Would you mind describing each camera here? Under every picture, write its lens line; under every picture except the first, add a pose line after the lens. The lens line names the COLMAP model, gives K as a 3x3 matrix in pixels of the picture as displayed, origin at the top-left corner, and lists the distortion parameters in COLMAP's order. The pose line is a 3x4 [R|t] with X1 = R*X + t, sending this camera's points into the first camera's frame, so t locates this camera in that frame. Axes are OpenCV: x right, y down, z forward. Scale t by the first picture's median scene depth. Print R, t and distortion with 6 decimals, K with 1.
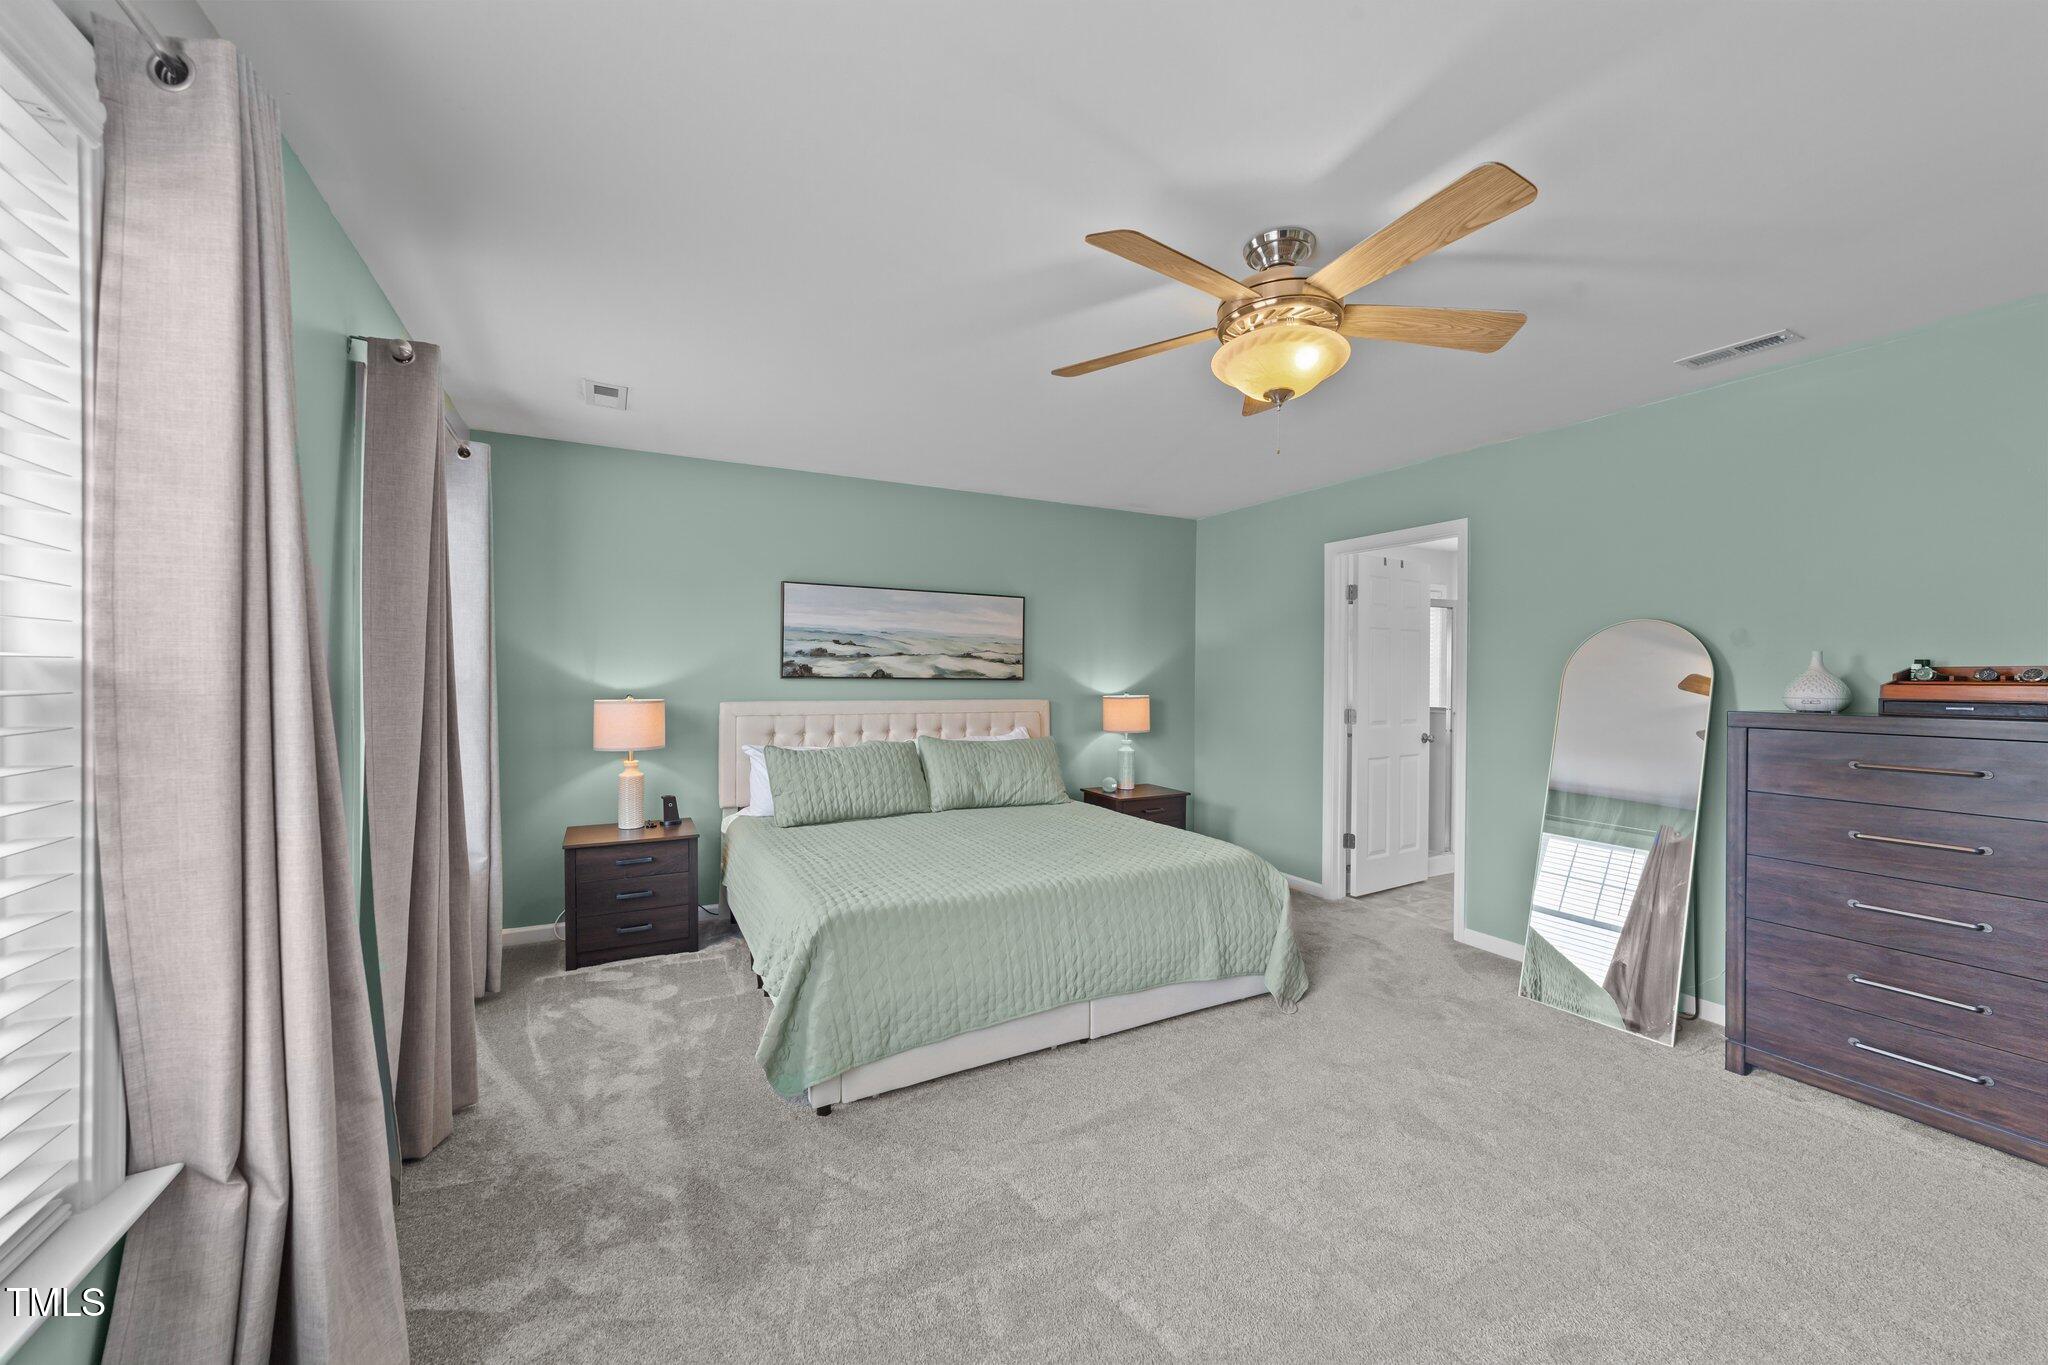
lens RADIAL K [[787.7, 0, 1019.3], [0, 787.7, 680.4], [0, 0, 1]] dist [-0.011177, 0.005704]
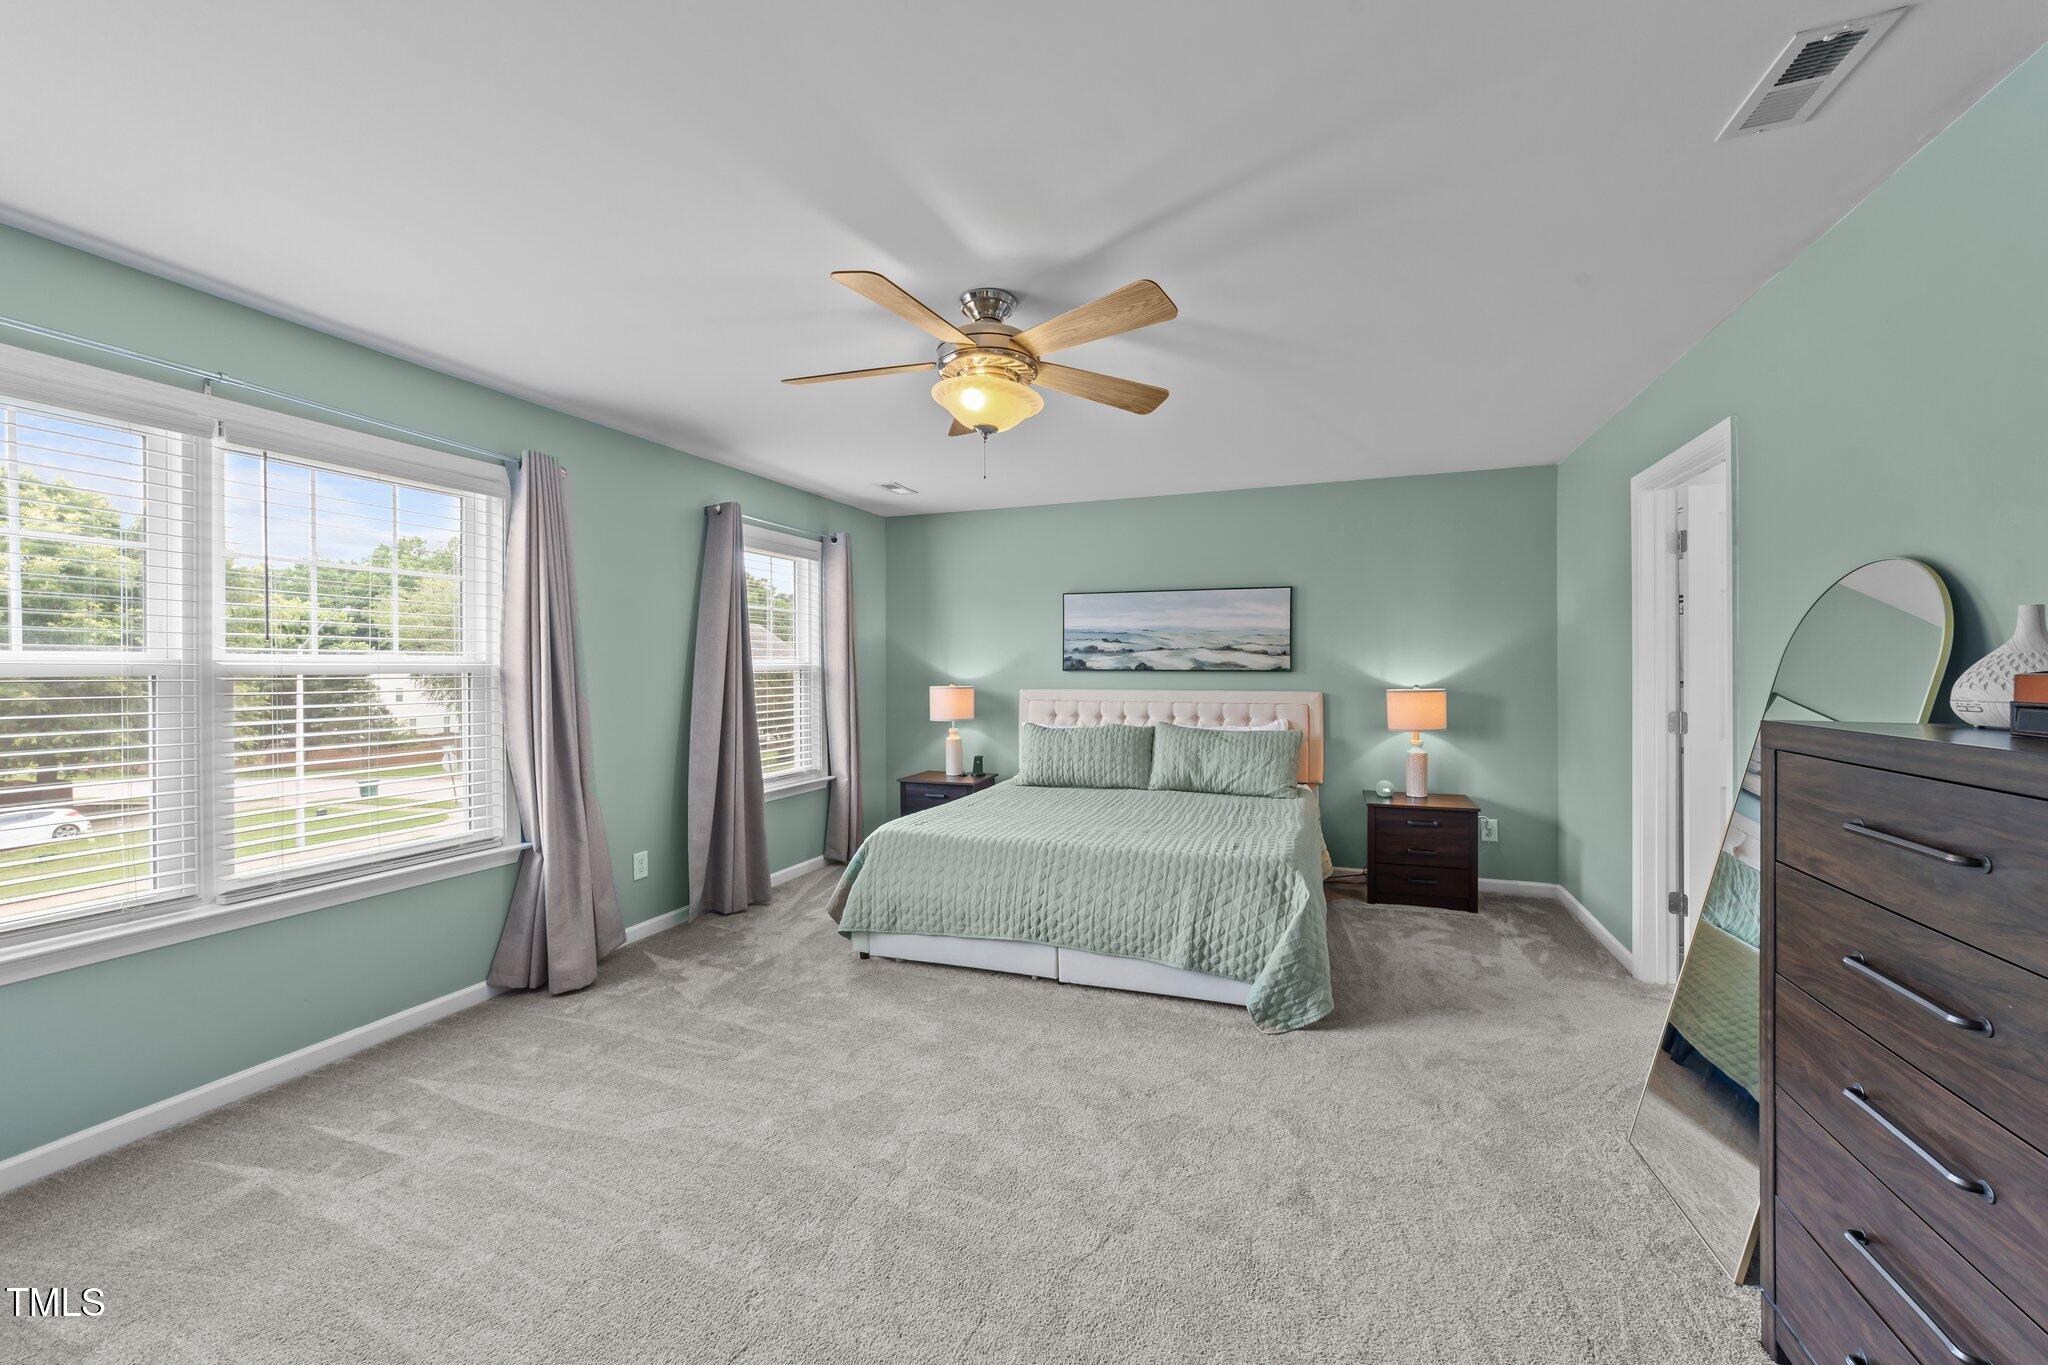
lens RADIAL K [[787.7, 0, 1029.6], [0, 787.7, 672.7], [0, 0, 1]] dist [-0.011177, 0.005704]
pose [[0.658590, -0.003172, -0.752495, 0.599676], [0.002956, 0.999994, -0.001628, 0.002003], [0.752496, -0.001153, 0.658596, 0.130368]]
